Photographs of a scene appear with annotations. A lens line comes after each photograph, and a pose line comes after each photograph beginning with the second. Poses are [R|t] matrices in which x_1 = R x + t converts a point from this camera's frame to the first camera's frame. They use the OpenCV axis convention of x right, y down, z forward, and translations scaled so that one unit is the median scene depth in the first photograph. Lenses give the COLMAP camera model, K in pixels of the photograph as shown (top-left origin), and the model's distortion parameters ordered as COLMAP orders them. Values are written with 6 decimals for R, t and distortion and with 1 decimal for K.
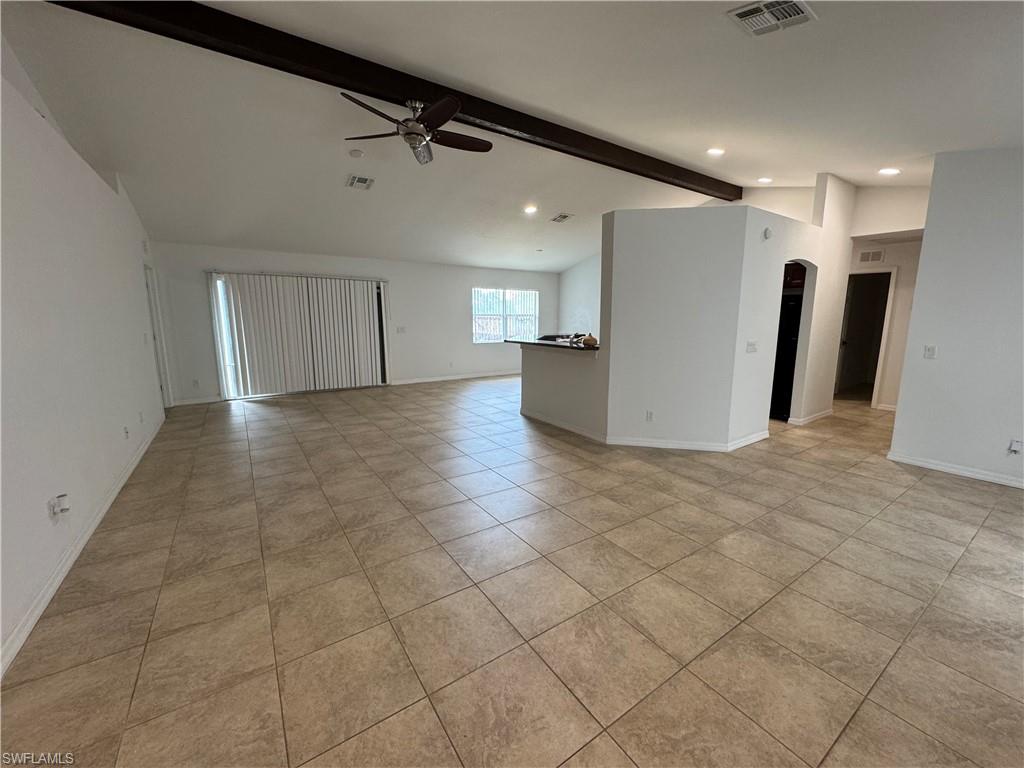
lens RADIAL K [[409.1, 0, 508.7], [0, 409.1, 384.2], [0, 0, 1]] dist [-0.005181, 0.000531]
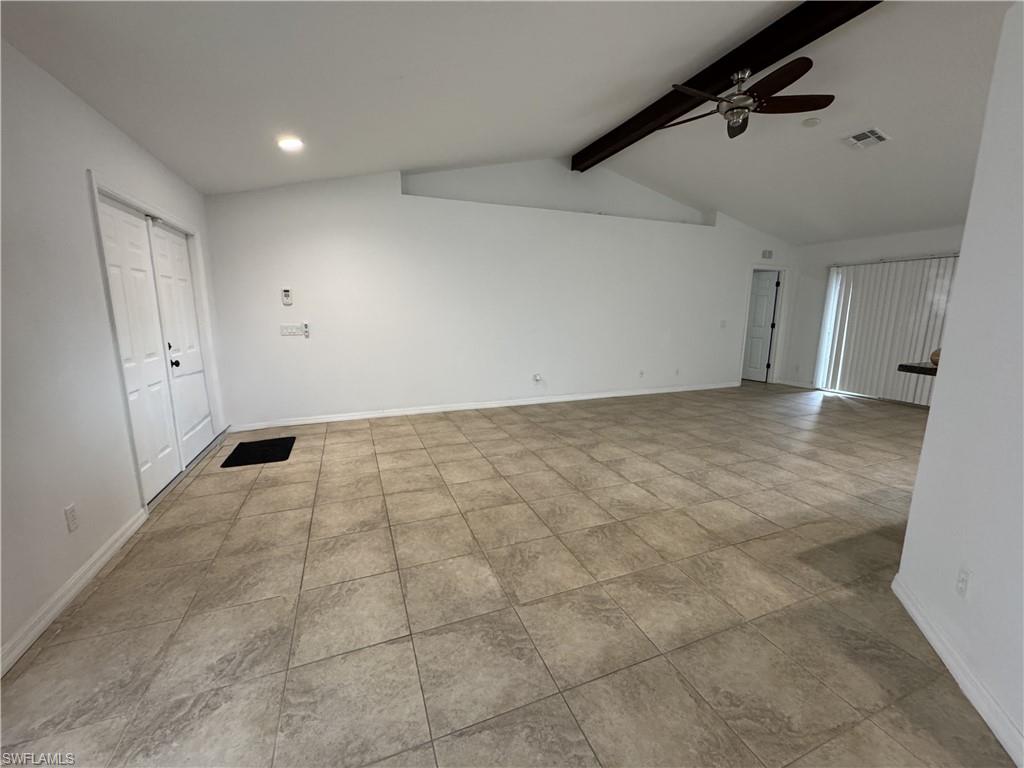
lens RADIAL K [[409.1, 0, 515.4], [0, 409.1, 386.5], [0, 0, 1]] dist [-0.005181, 0.000531]
pose [[-0.205792, 0.177440, -0.962374, 1.045828], [-0.169247, 0.962151, 0.213591, -0.131338], [0.963849, 0.206835, -0.167972, 0.941964]]
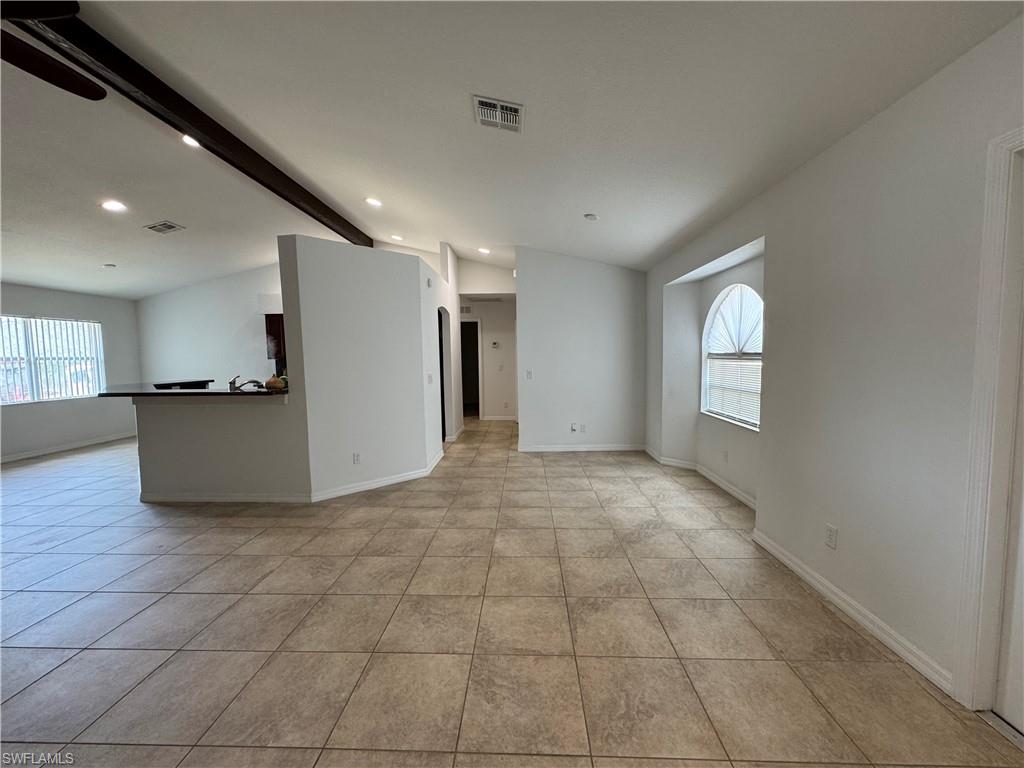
lens RADIAL K [[409.1, 0, 514.4], [0, 409.1, 383.5], [0, 0, 1]] dist [-0.005181, 0.000531]
pose [[0.582896, -0.066736, 0.809802, -0.272222], [0.151168, 0.988129, -0.027378, -0.015641], [-0.798361, 0.138374, 0.586065, 0.204915]]
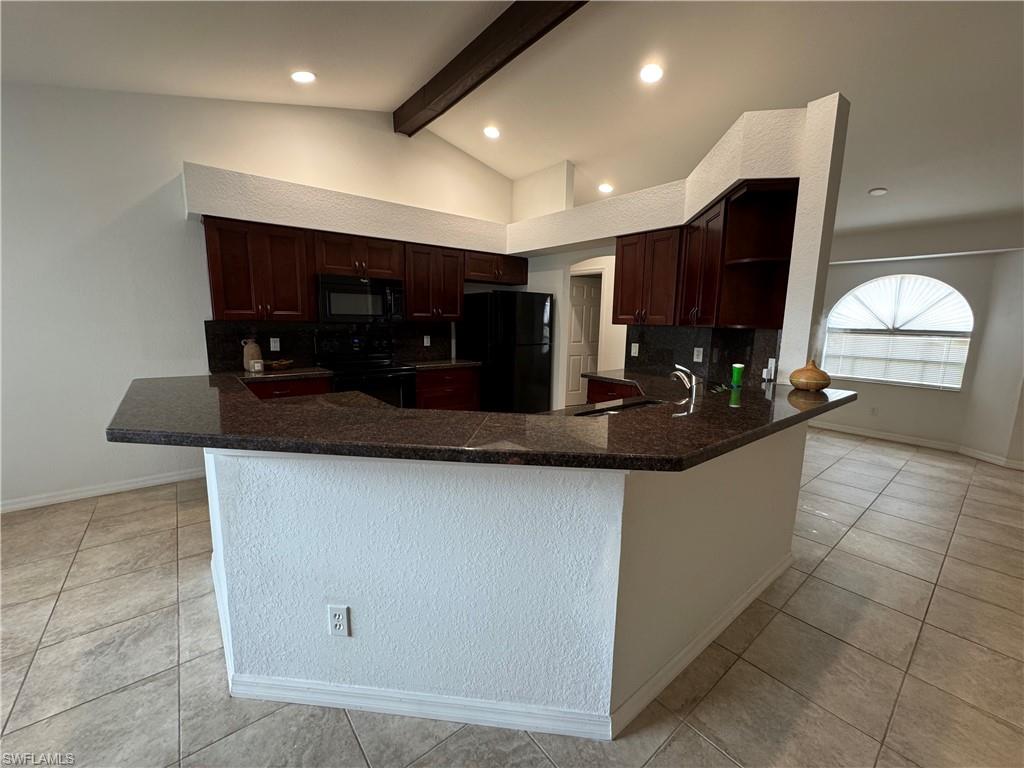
lens RADIAL K [[409.1, 0, 511.2], [0, 409.1, 384.2], [0, 0, 1]] dist [-0.005181, 0.000531]
pose [[-0.091296, -0.165404, 0.981991, -0.300160], [0.142902, 0.973727, 0.177298, -0.329707], [-0.985517, 0.156515, -0.065261, 2.002715]]
